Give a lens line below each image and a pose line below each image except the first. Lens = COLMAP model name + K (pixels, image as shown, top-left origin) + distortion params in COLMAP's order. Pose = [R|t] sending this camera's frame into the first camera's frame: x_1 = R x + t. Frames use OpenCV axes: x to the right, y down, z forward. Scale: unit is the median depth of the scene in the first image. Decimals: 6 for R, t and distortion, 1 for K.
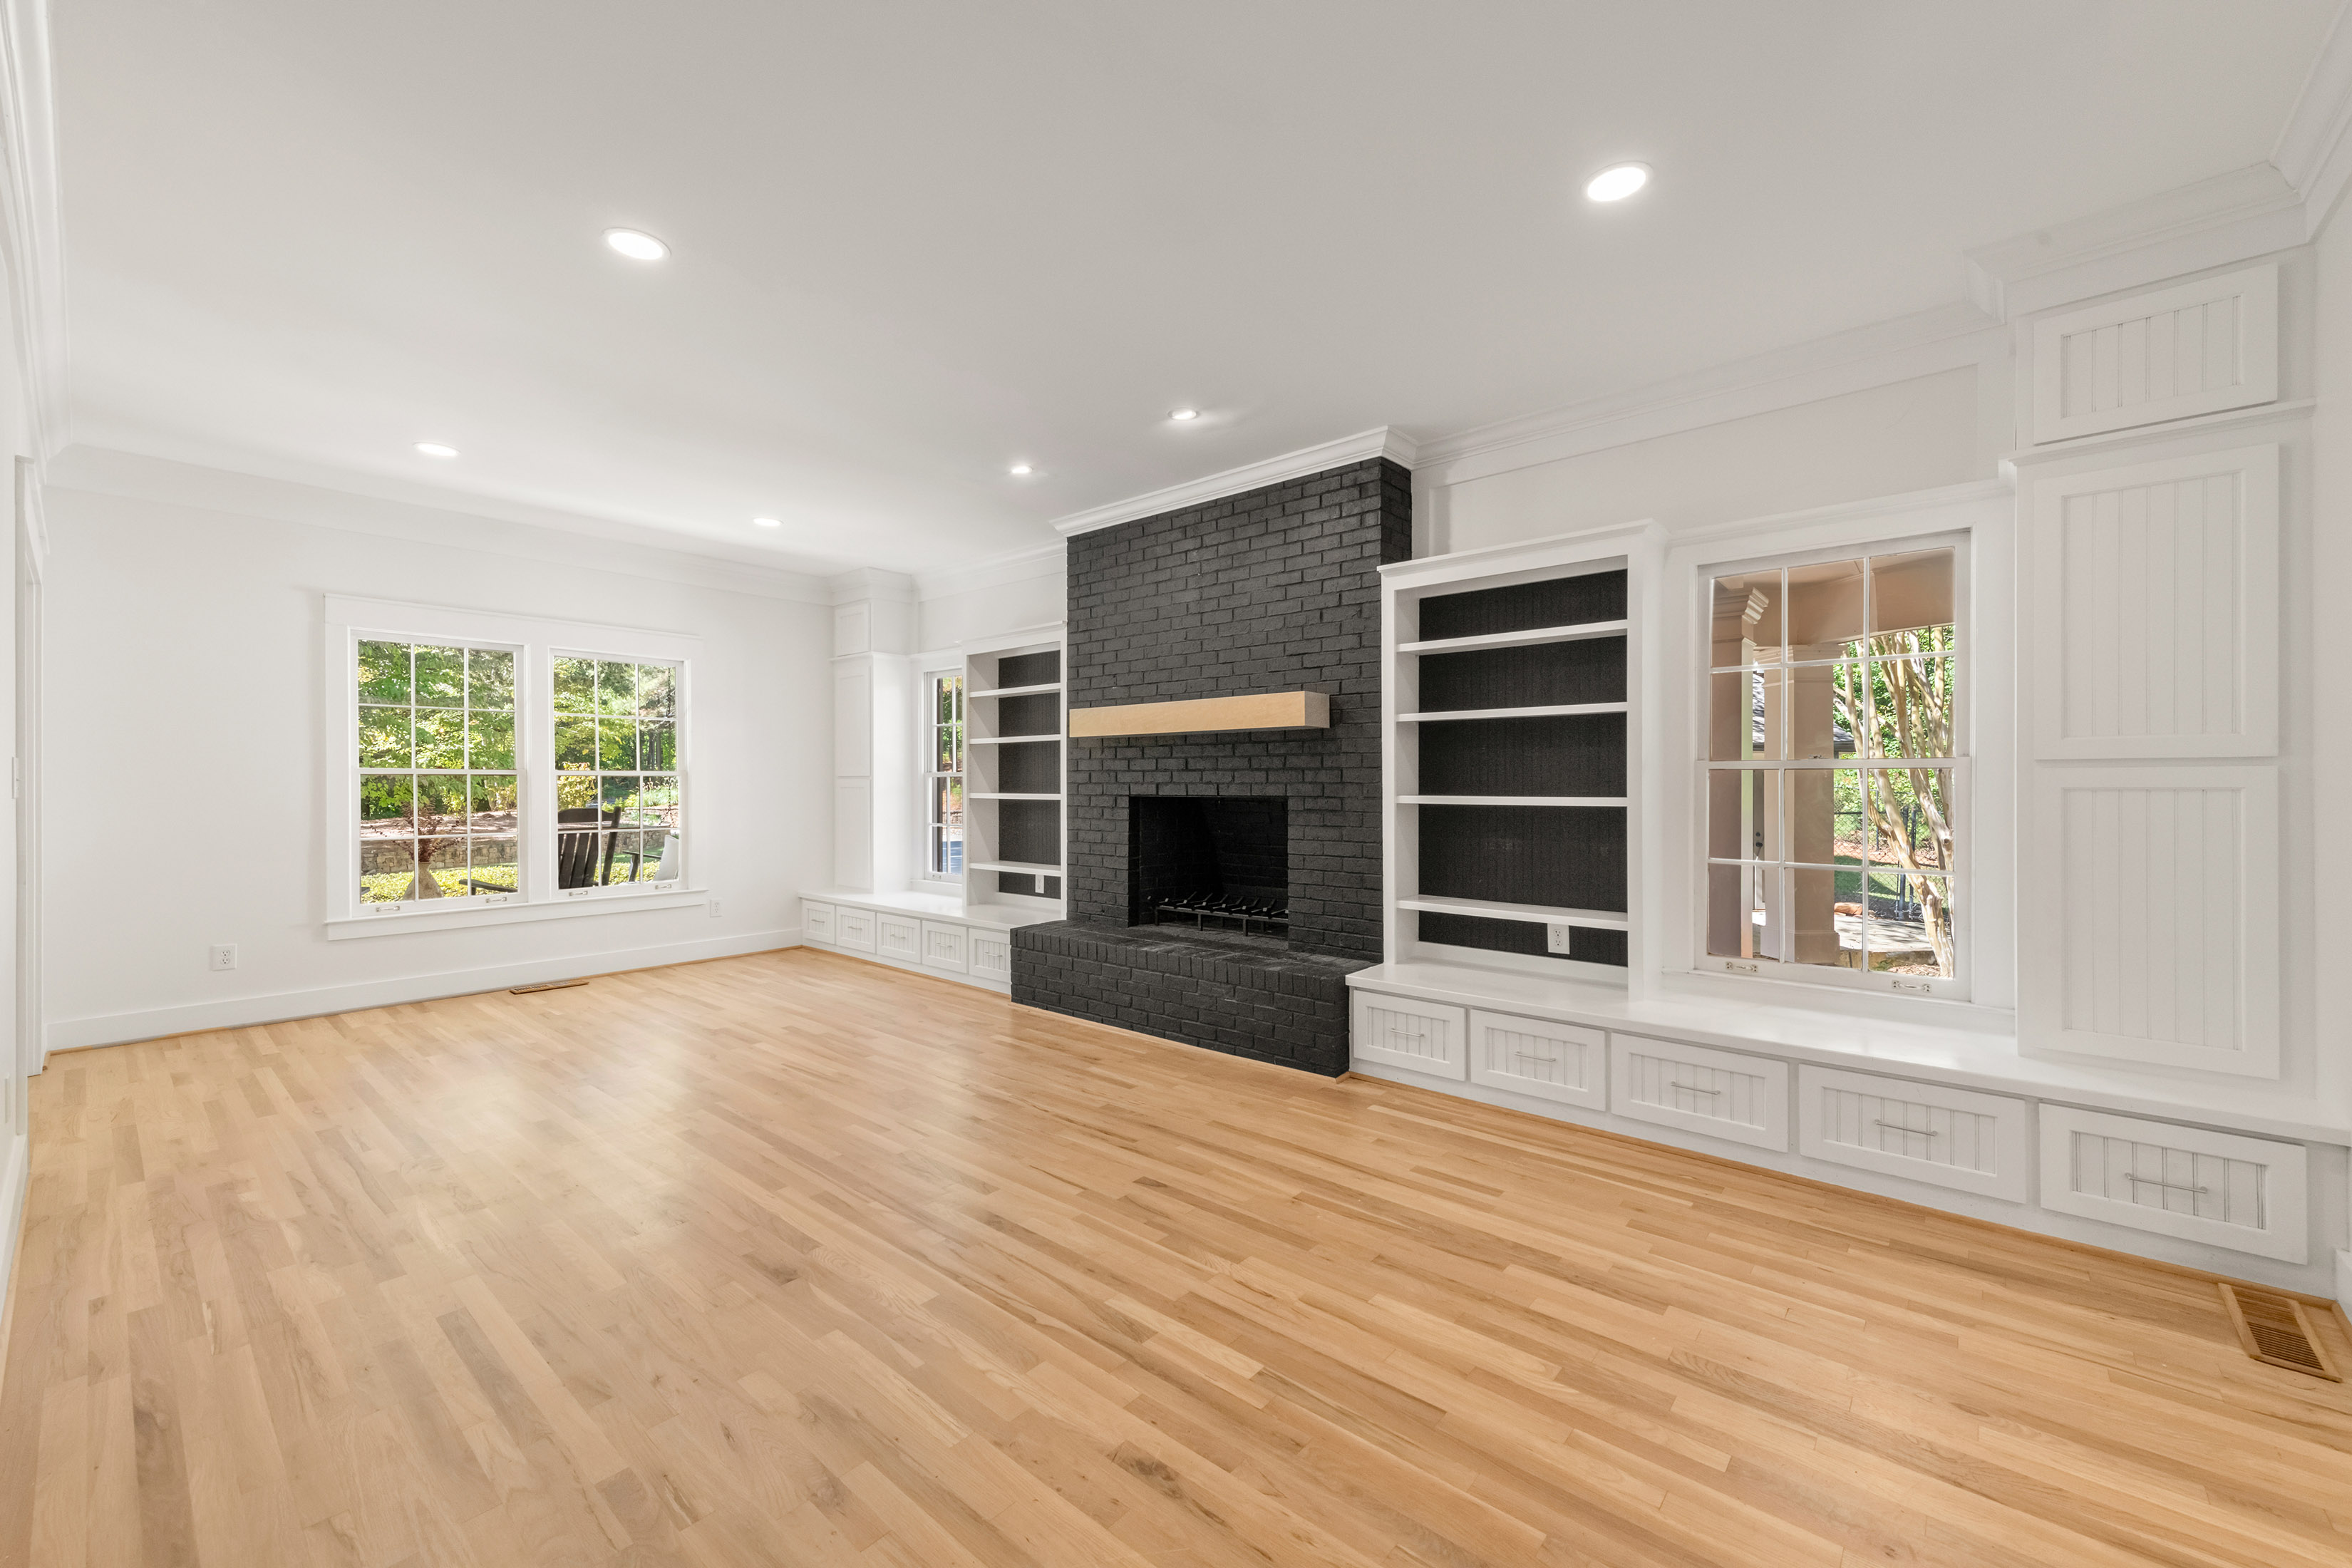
lens RADIAL K [[940.6, 0, 1164.0], [0, 940.6, 787.1], [0, 0, 1]] dist [0.022050, 0.000180]
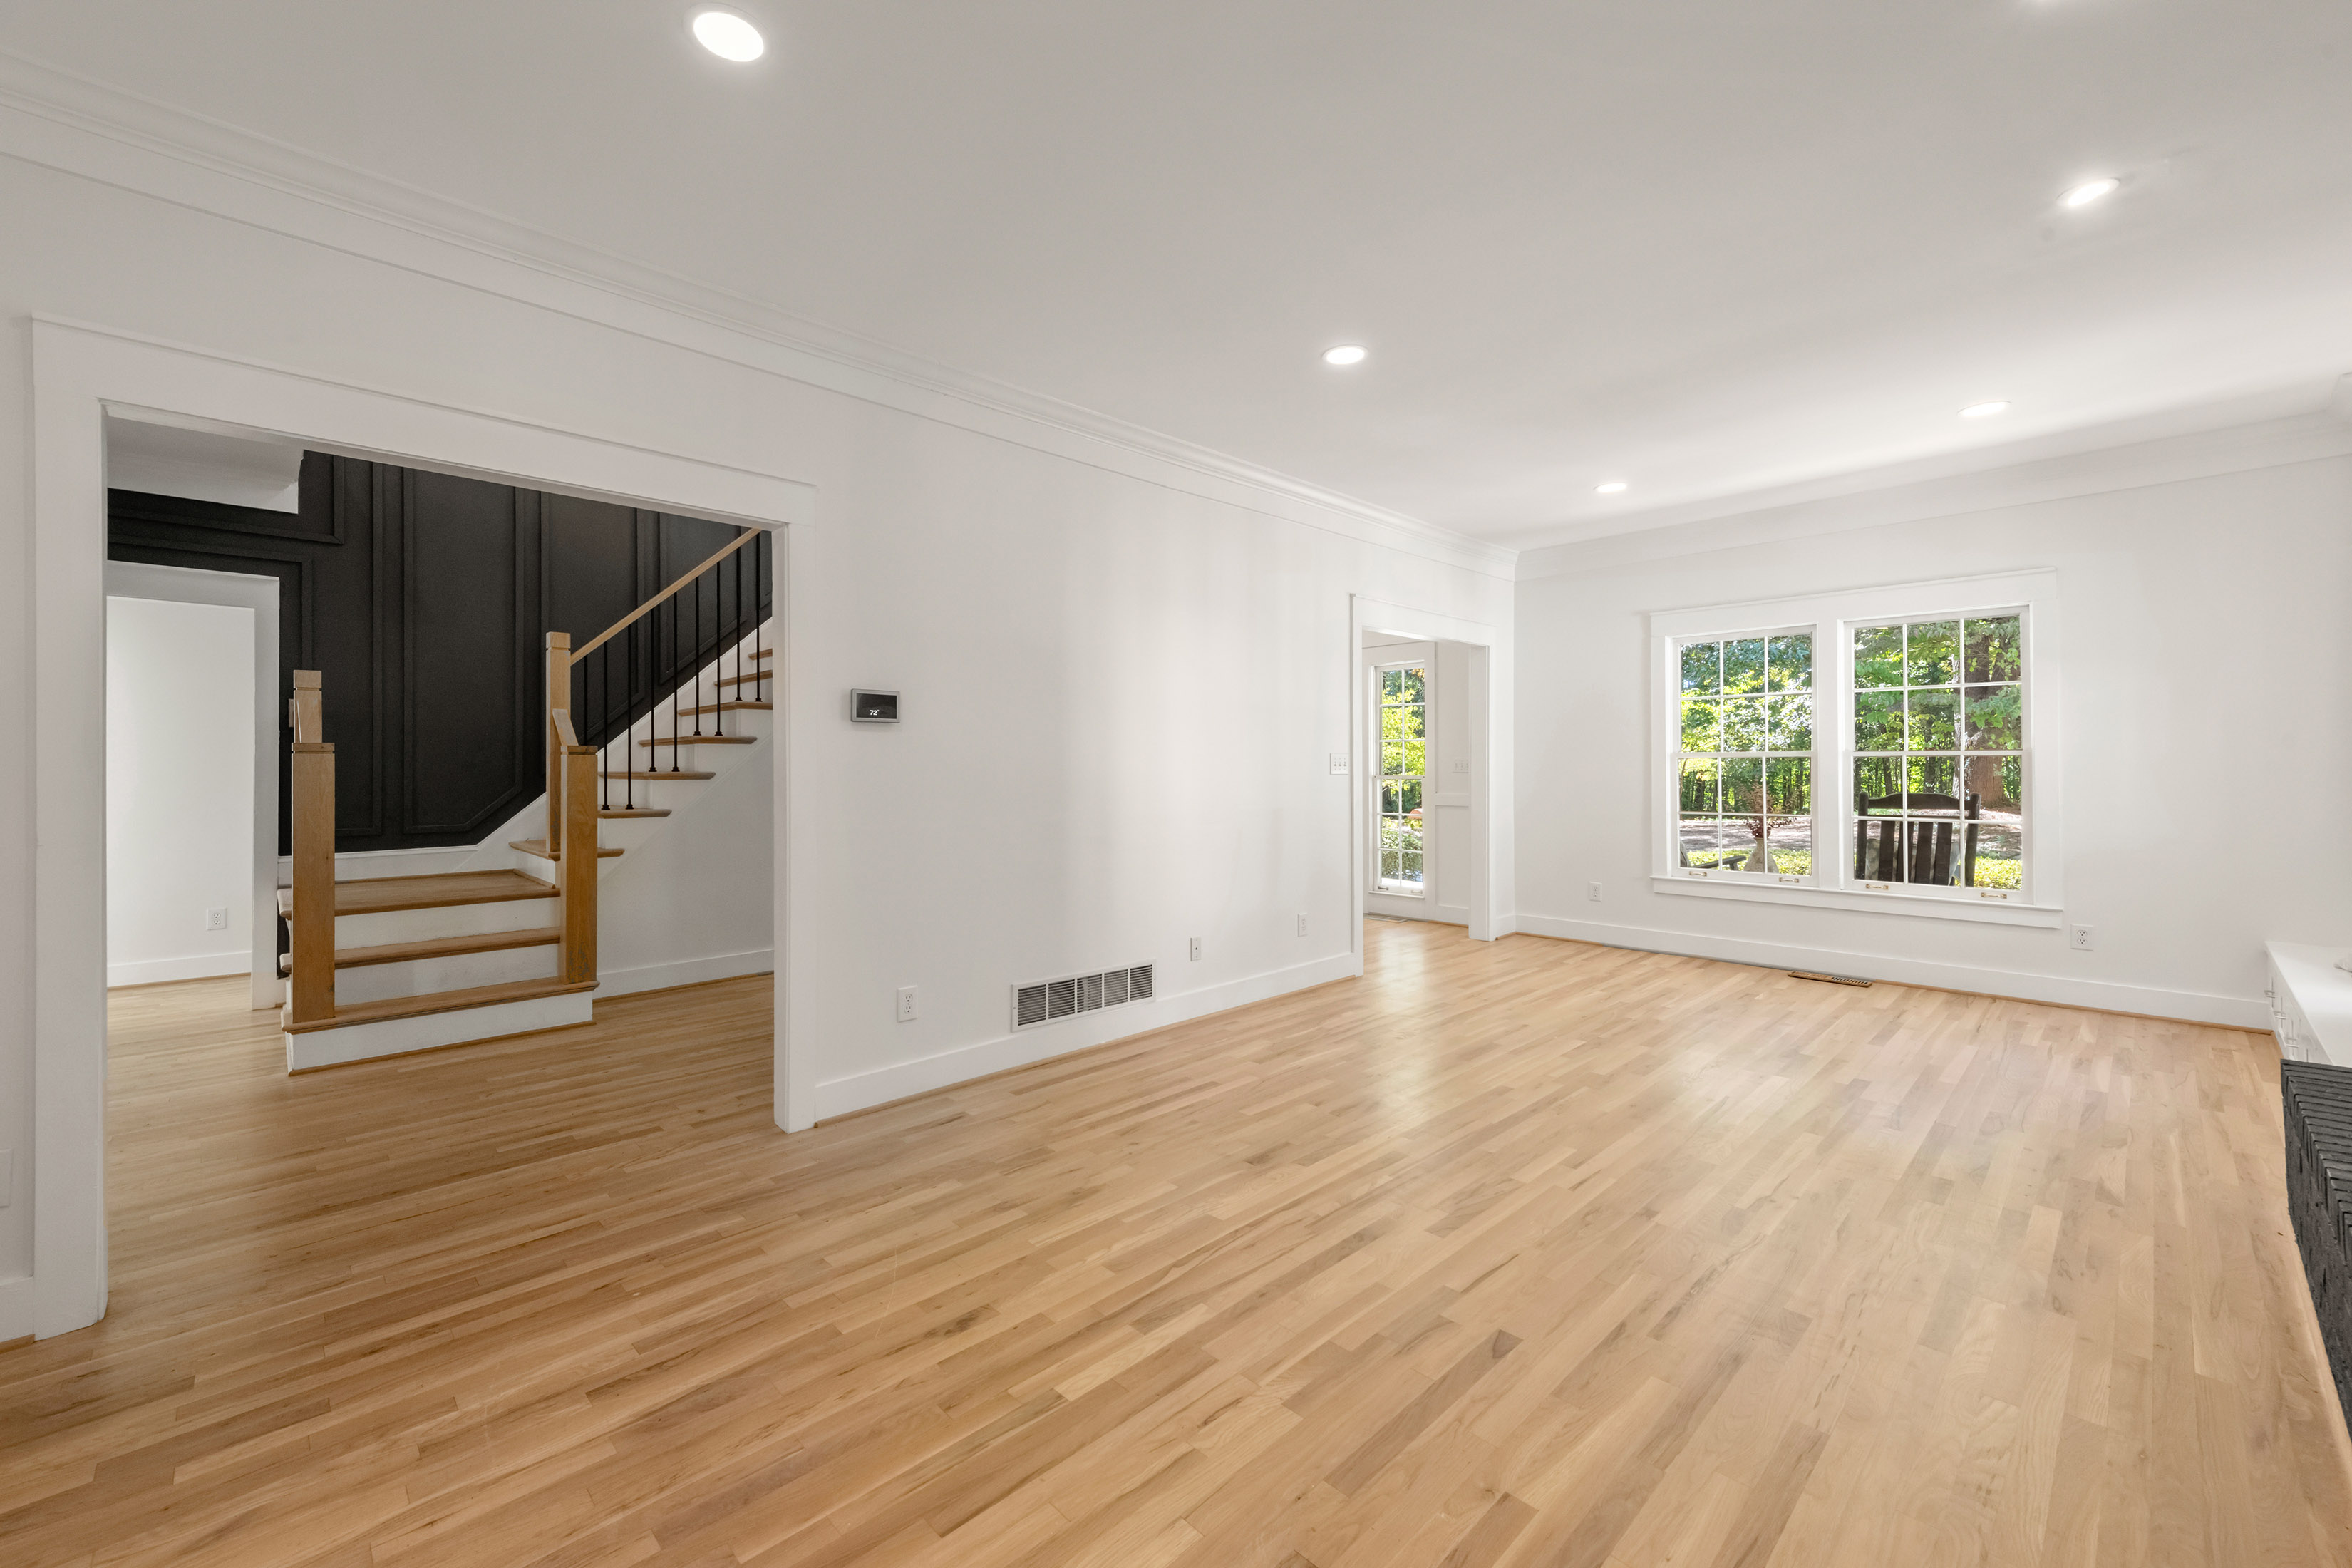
lens RADIAL K [[940.6, 0, 1163.8], [0, 940.6, 769.1], [0, 0, 1]] dist [0.022050, 0.000180]
pose [[-0.096447, 0.002950, -0.995334, 0.888263], [0.002391, 0.999993, 0.002732, -0.011063], [0.995335, -0.002116, -0.096453, 1.026270]]
